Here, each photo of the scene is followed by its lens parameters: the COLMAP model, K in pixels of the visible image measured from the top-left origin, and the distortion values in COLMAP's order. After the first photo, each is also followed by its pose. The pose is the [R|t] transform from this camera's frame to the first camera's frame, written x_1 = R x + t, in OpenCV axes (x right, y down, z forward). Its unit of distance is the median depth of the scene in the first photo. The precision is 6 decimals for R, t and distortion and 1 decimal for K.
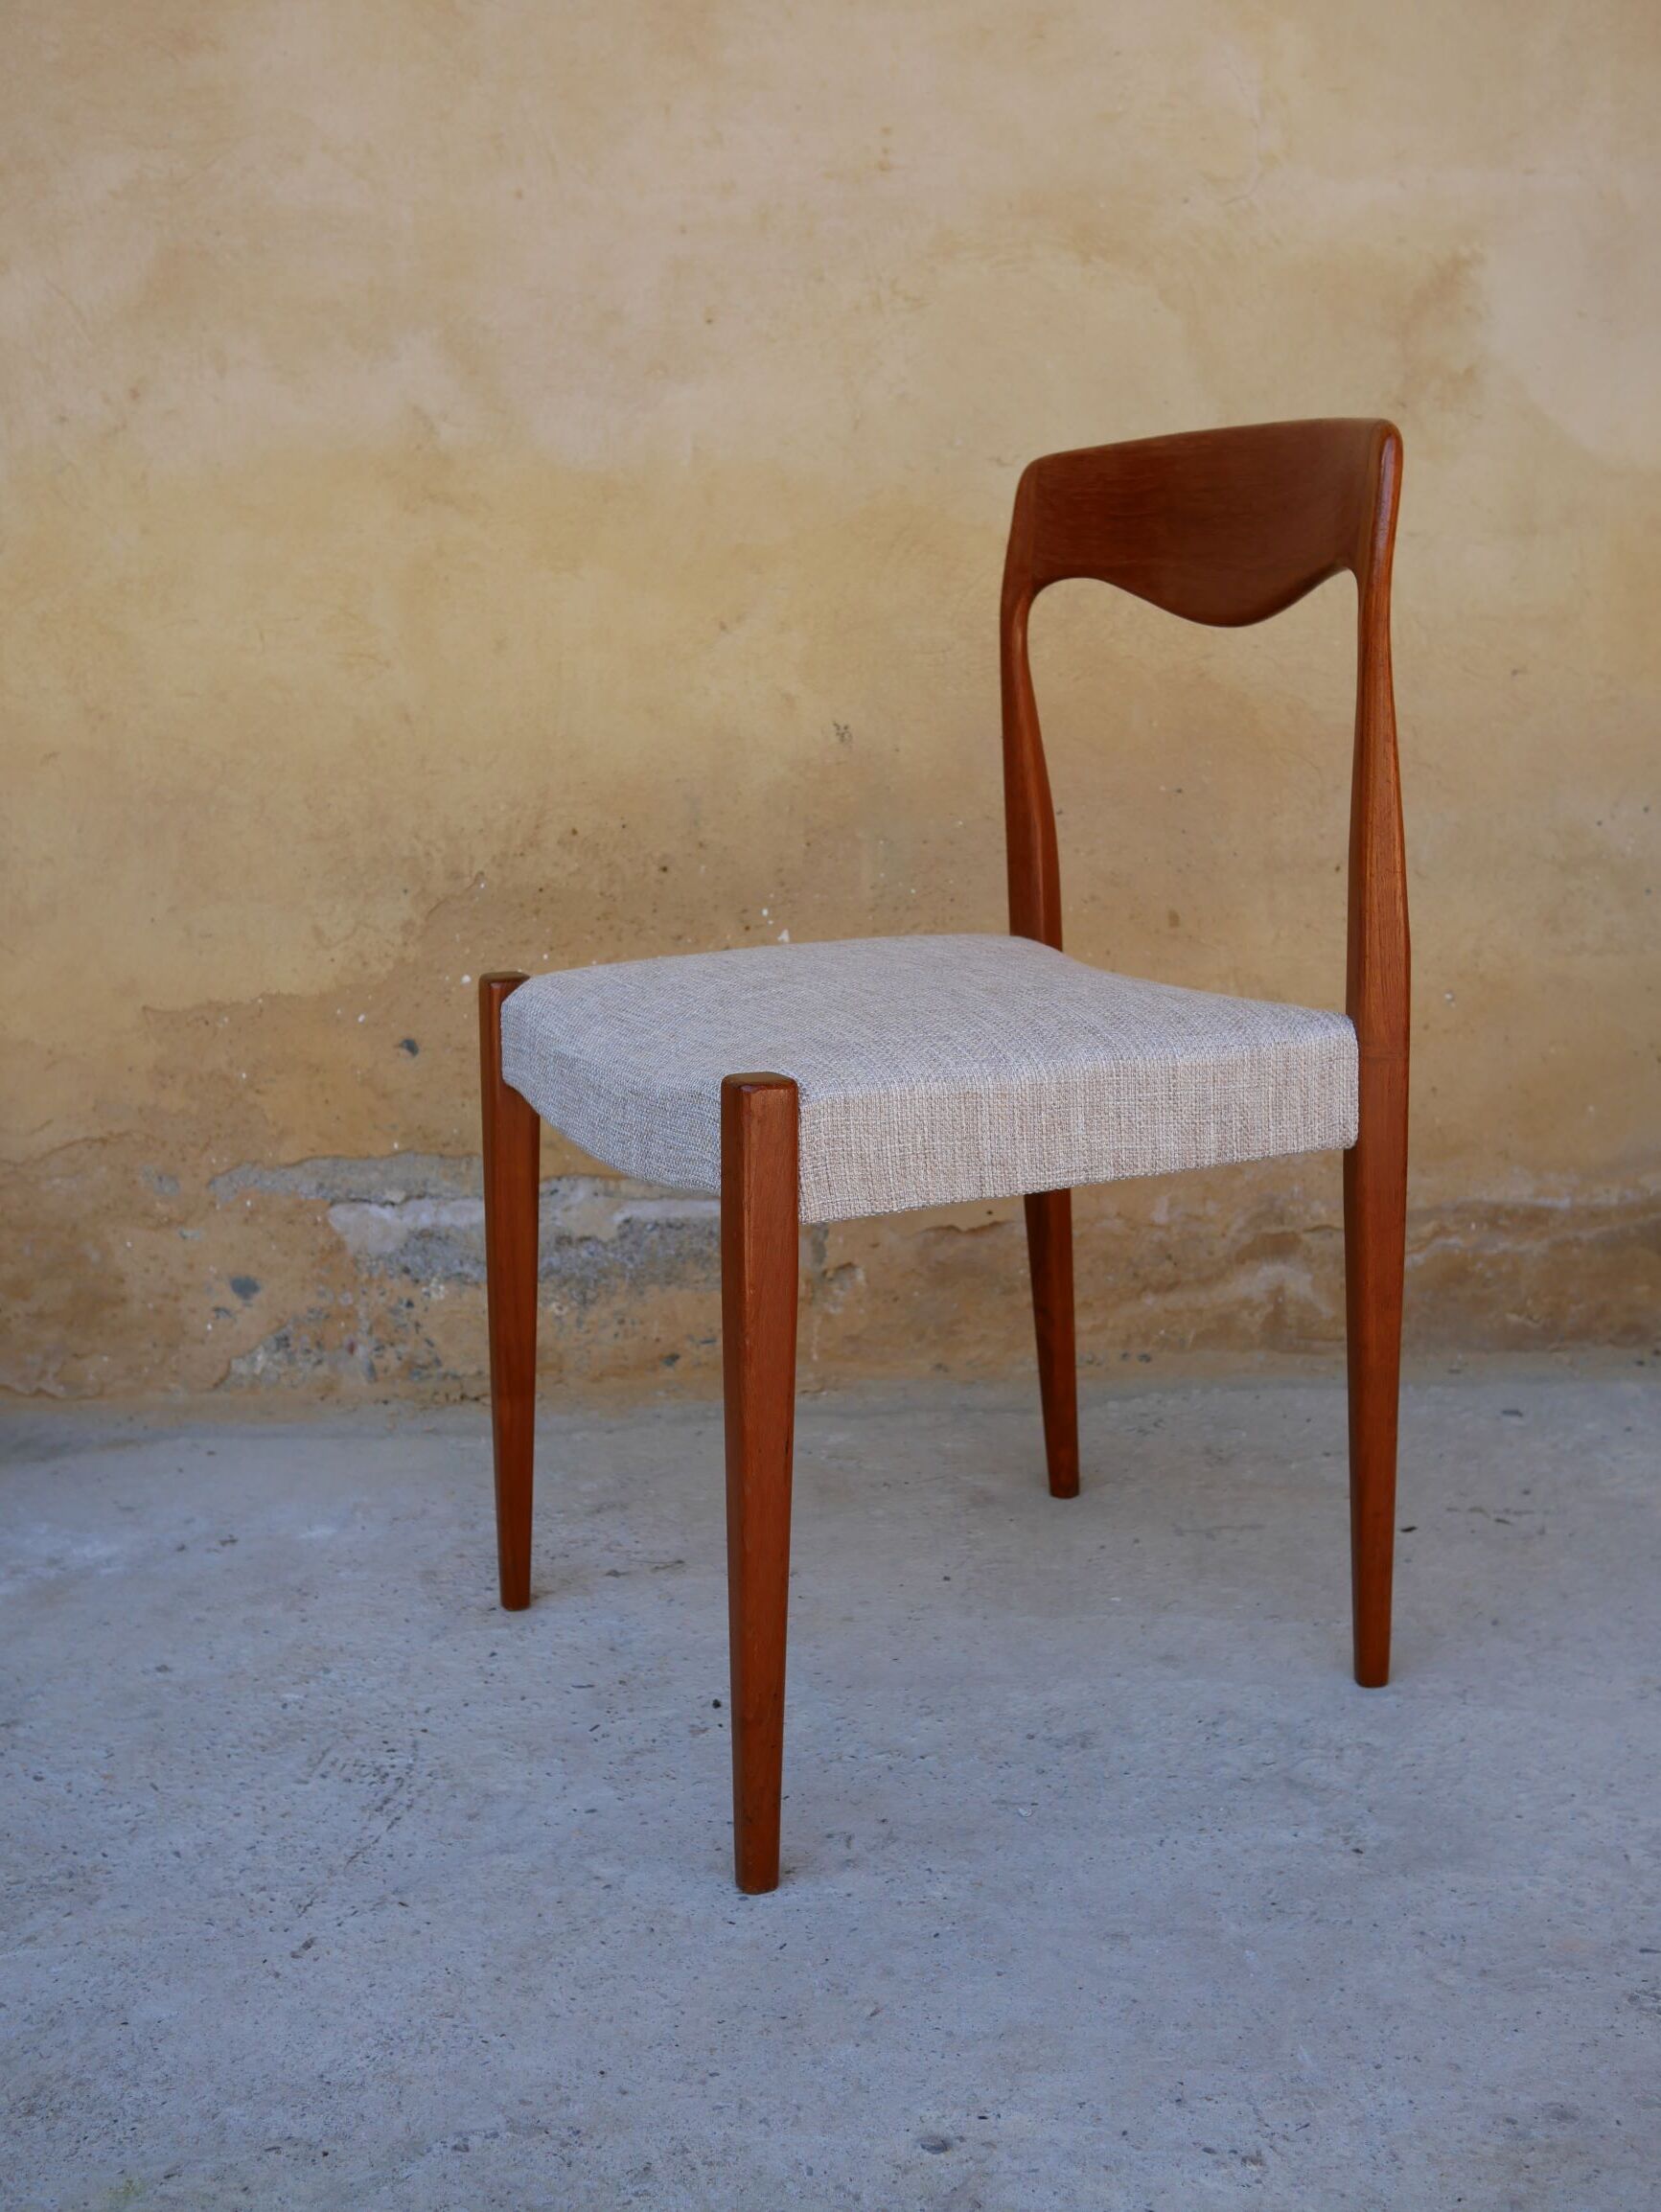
lens RADIAL K [[2493.4, 0, 832.8], [0, 2493.4, 1110.7], [0, 0, 1]] dist [-0.013865, 0.000000]
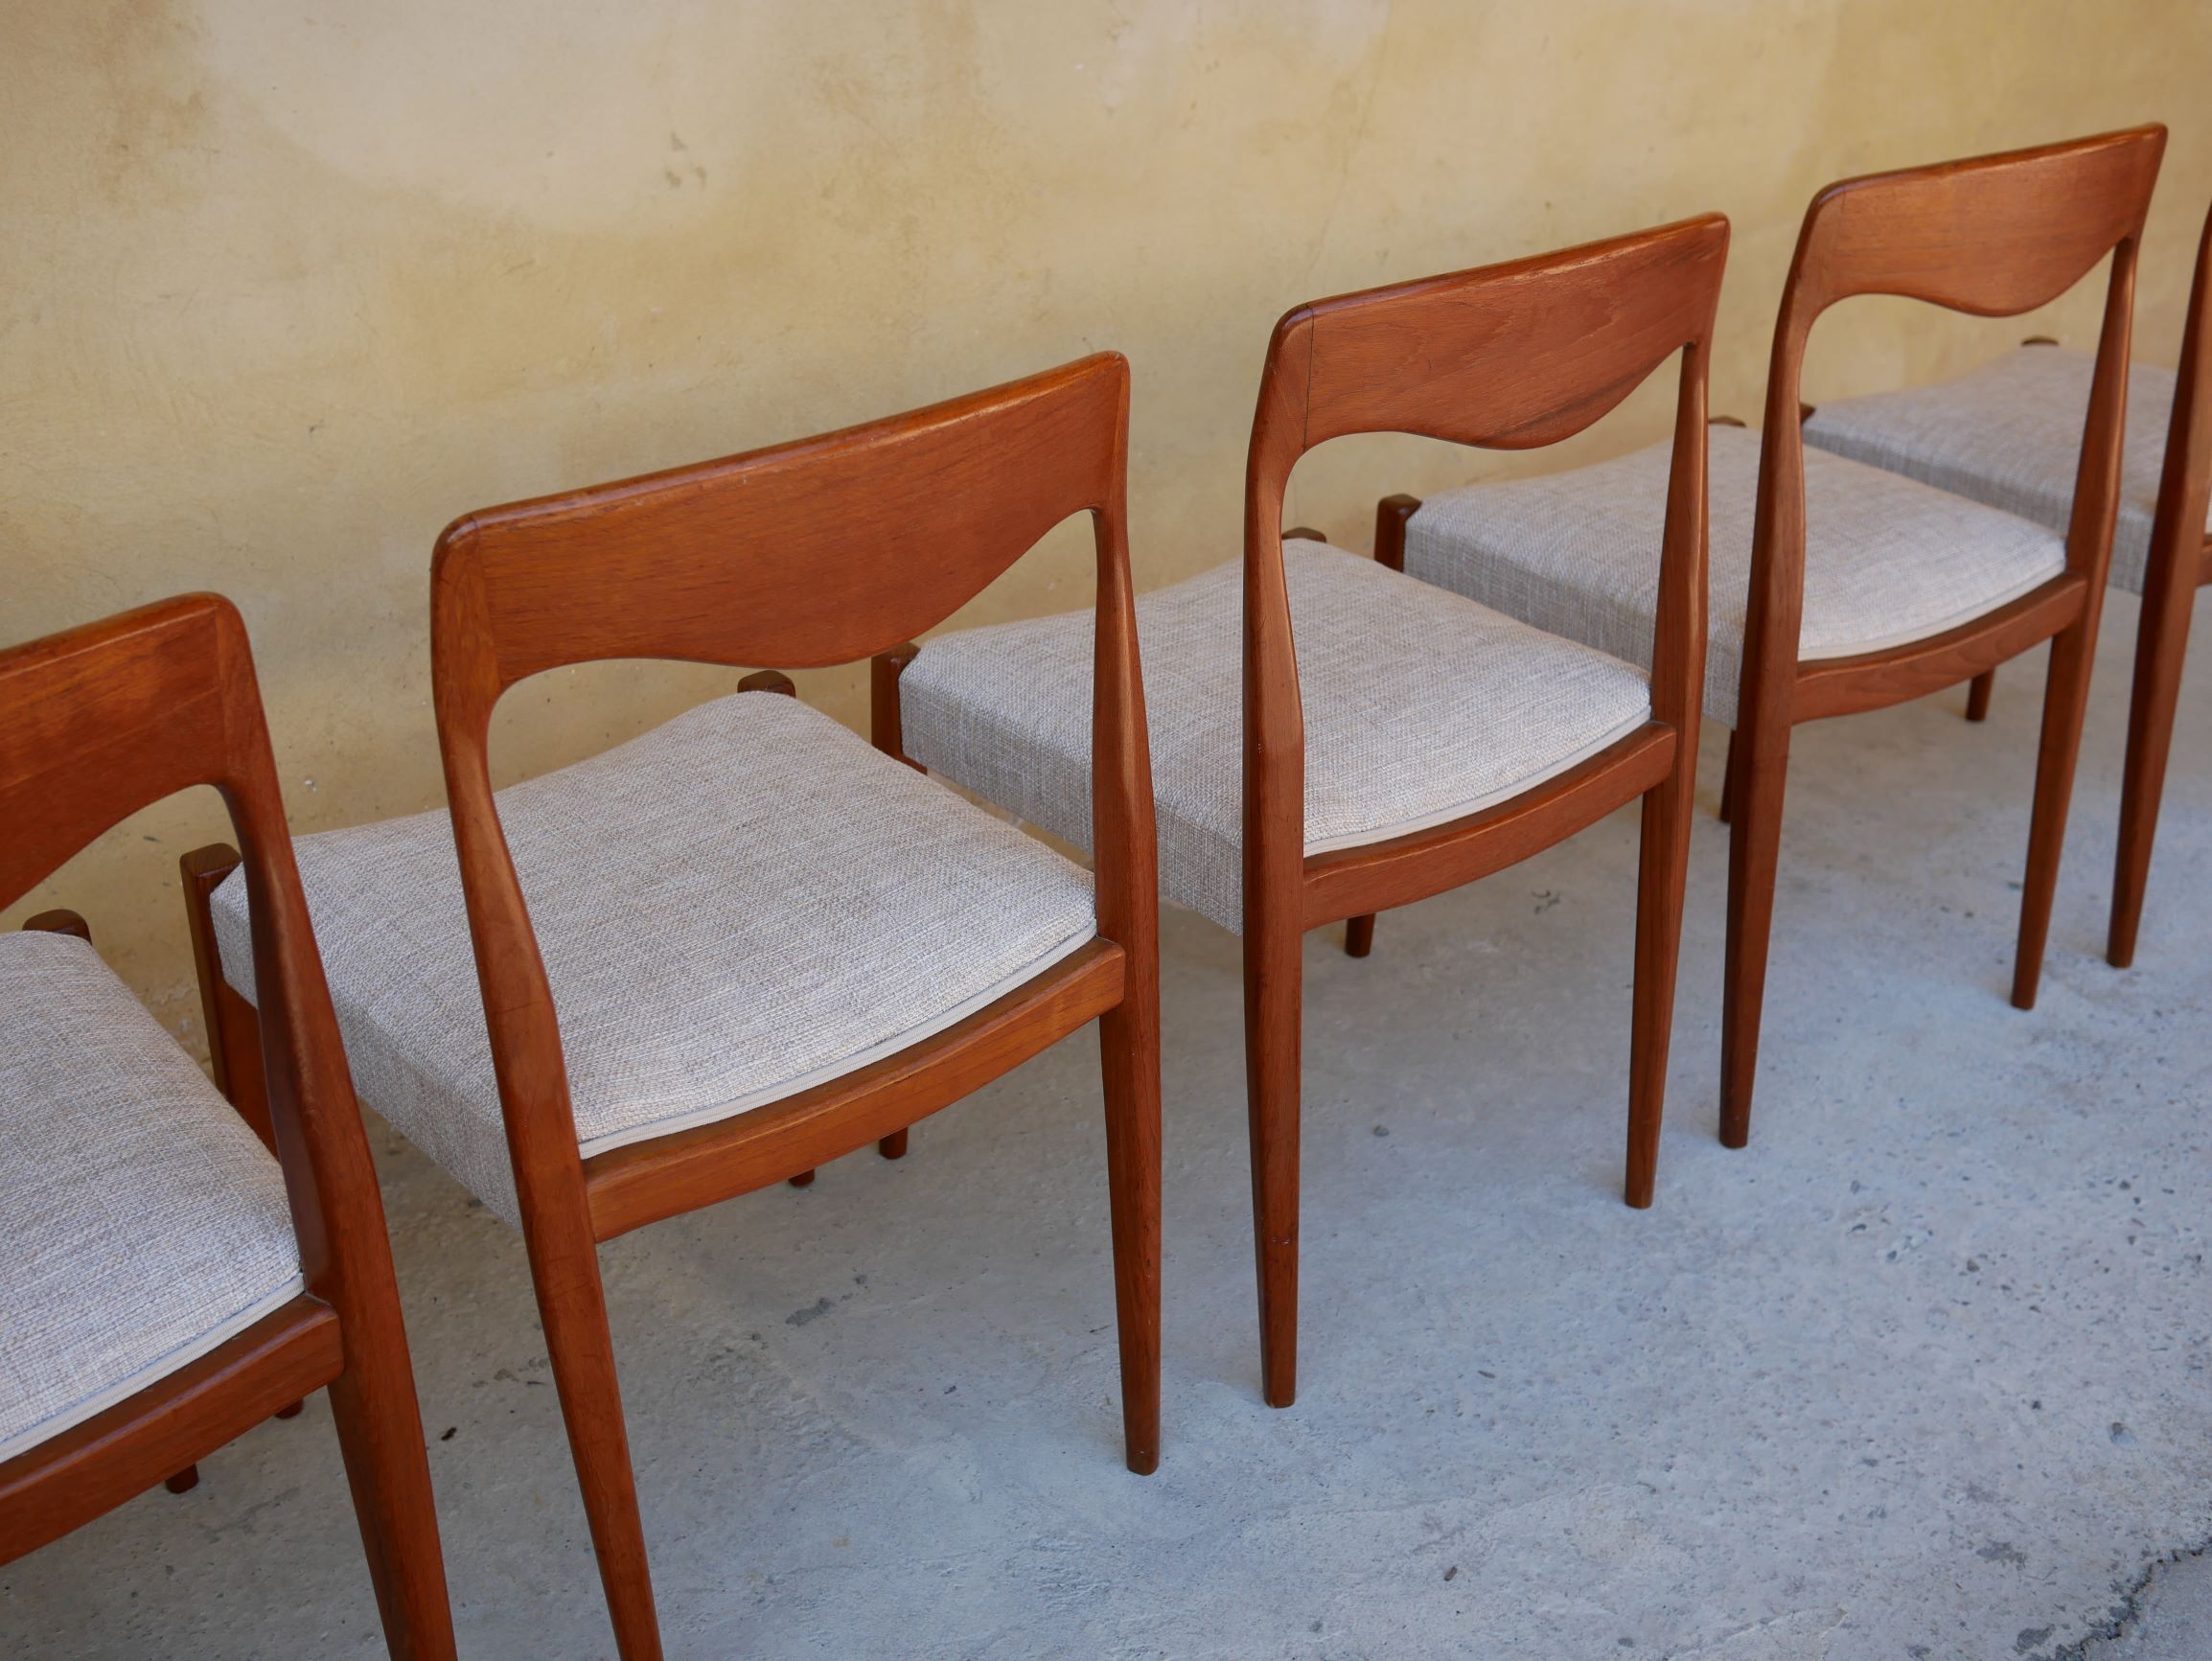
lens RADIAL K [[2493.4, 0, 1107.1], [0, 2493.4, 826.8], [0, 0, 1]] dist [-0.013865, 0.000000]
pose [[0.782158, -0.263028, 0.564841, -0.041687], [0.130837, 0.955652, 0.263841, -0.234456], [-0.609189, -0.132463, 0.781884, 0.114911]]
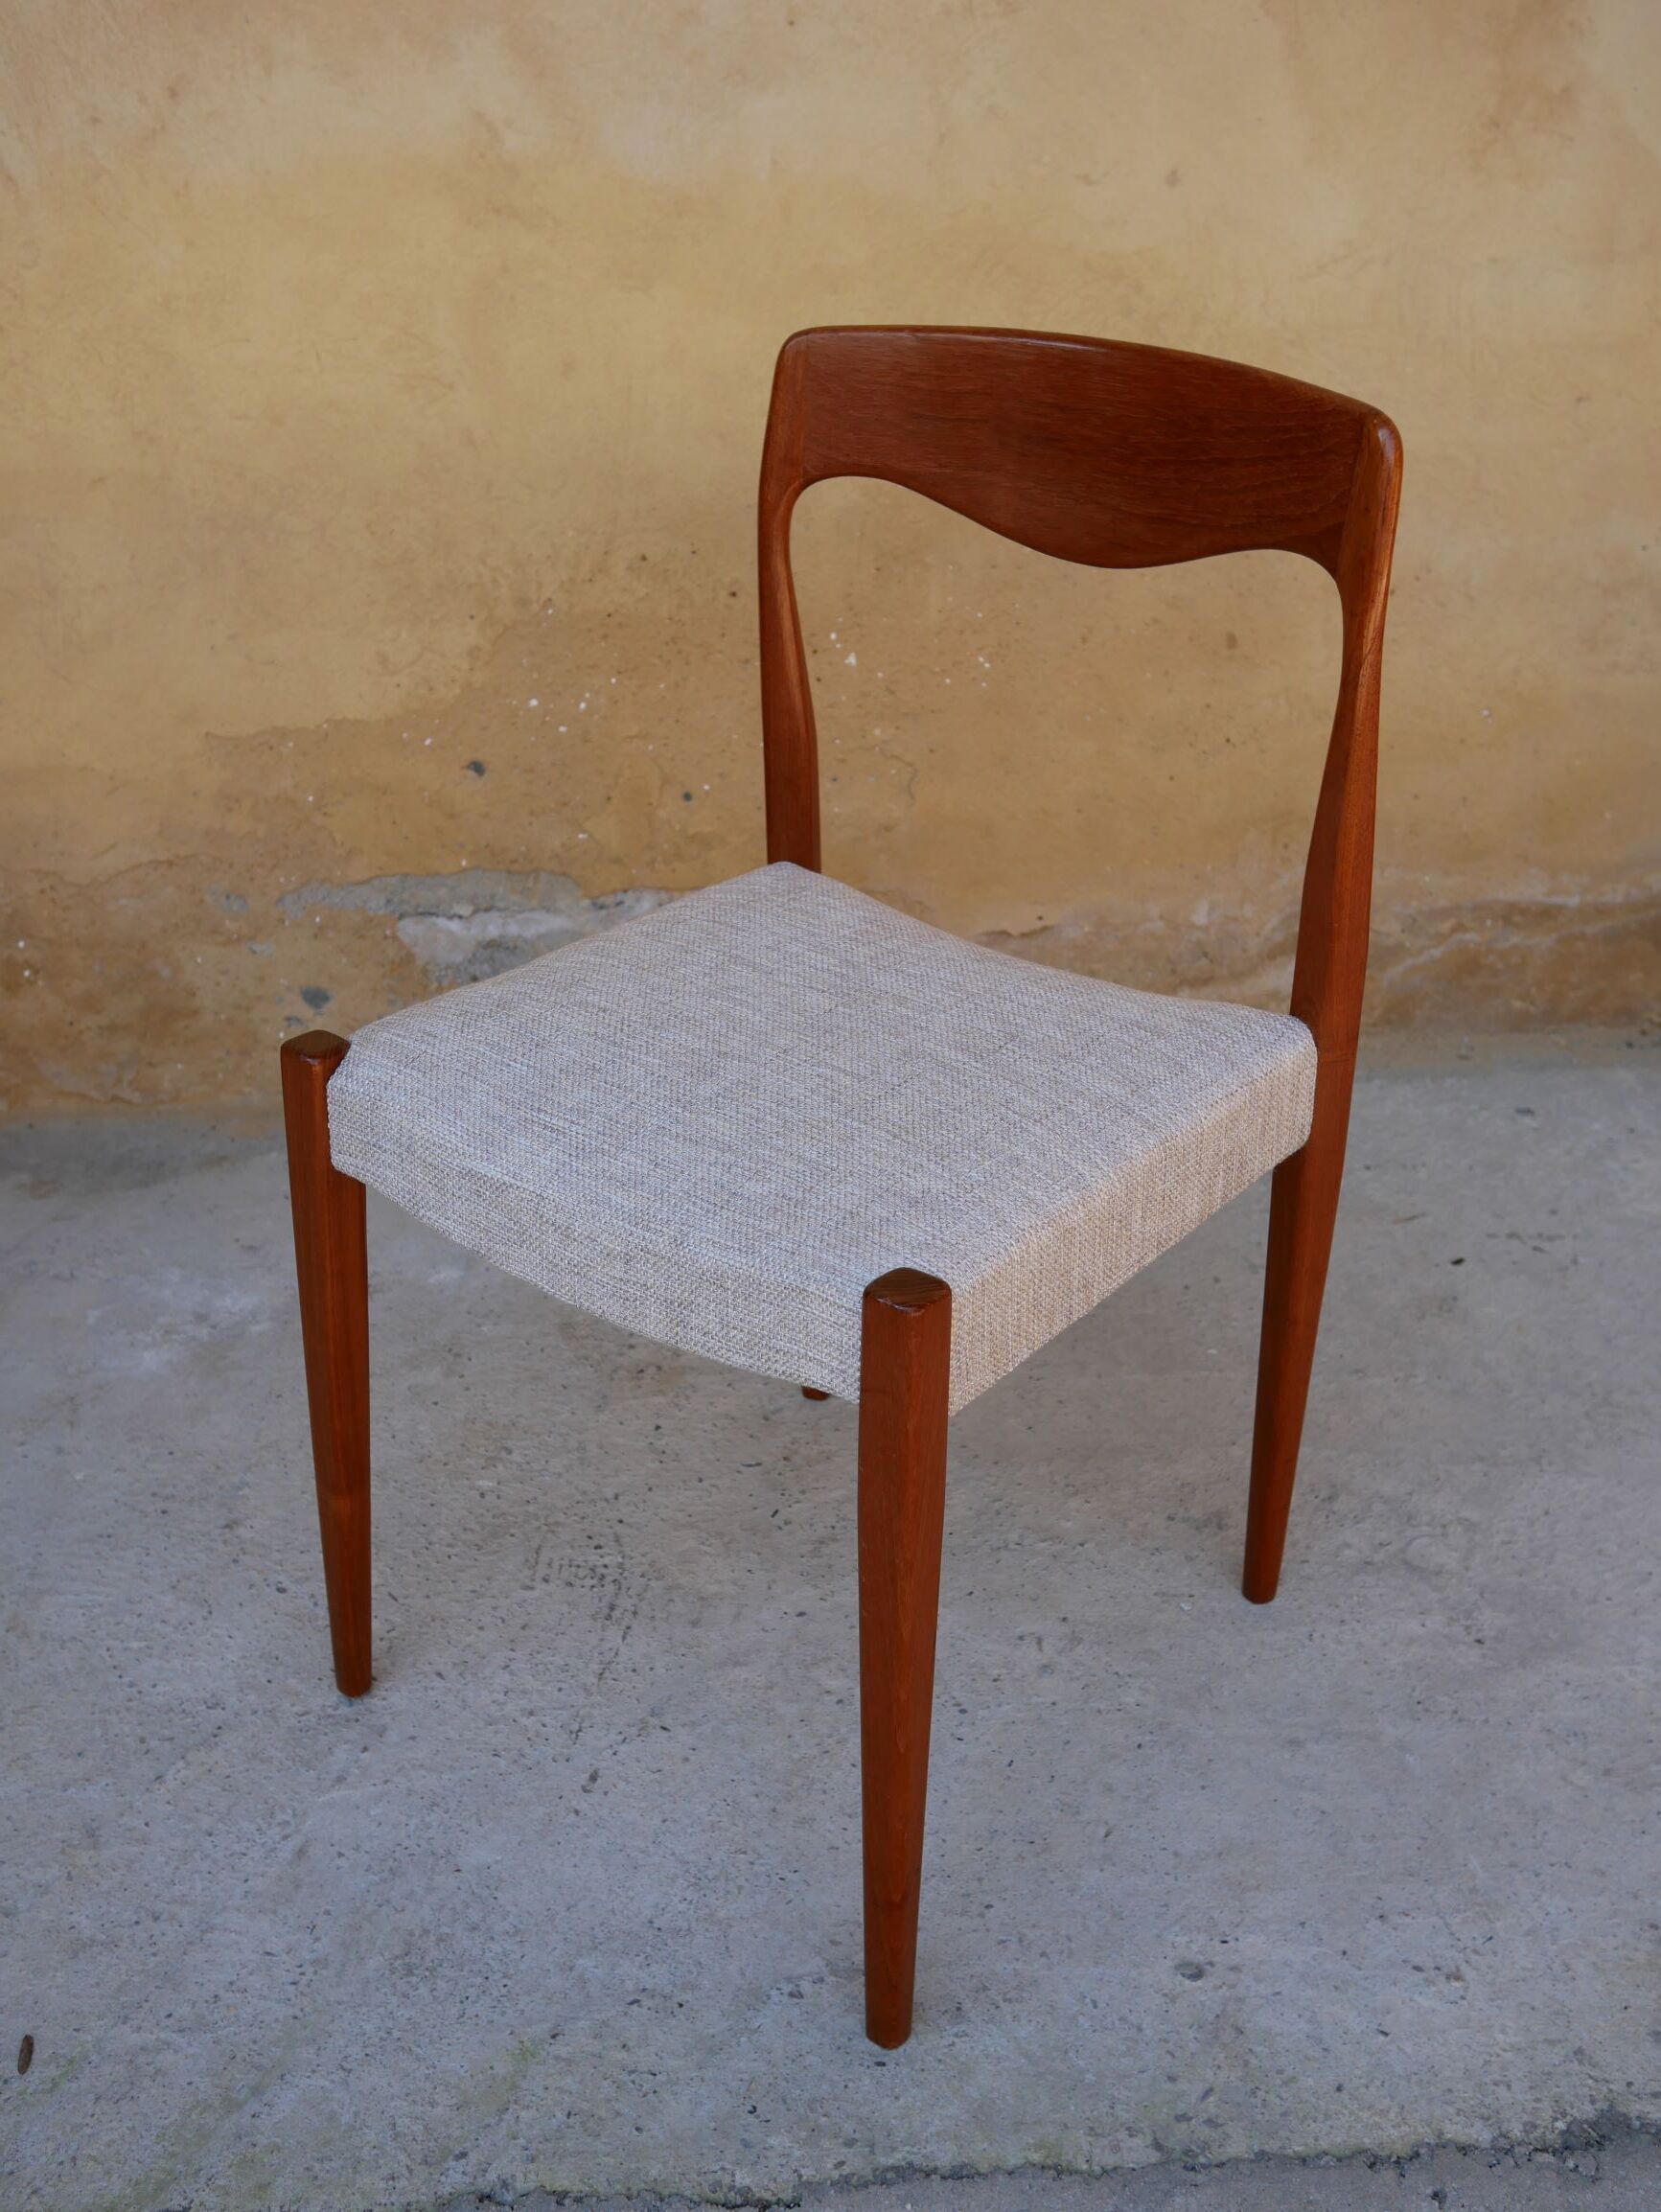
lens RADIAL K [[2493.4, 0, 834.3], [0, 2493.4, 1108.1], [0, 0, 1]] dist [-0.013865, 0.000000]
pose [[0.995489, -0.022614, 0.092141, -0.124458], [-0.002579, 0.964367, 0.264555, -0.163074], [-0.094840, -0.263599, 0.959959, -0.014360]]
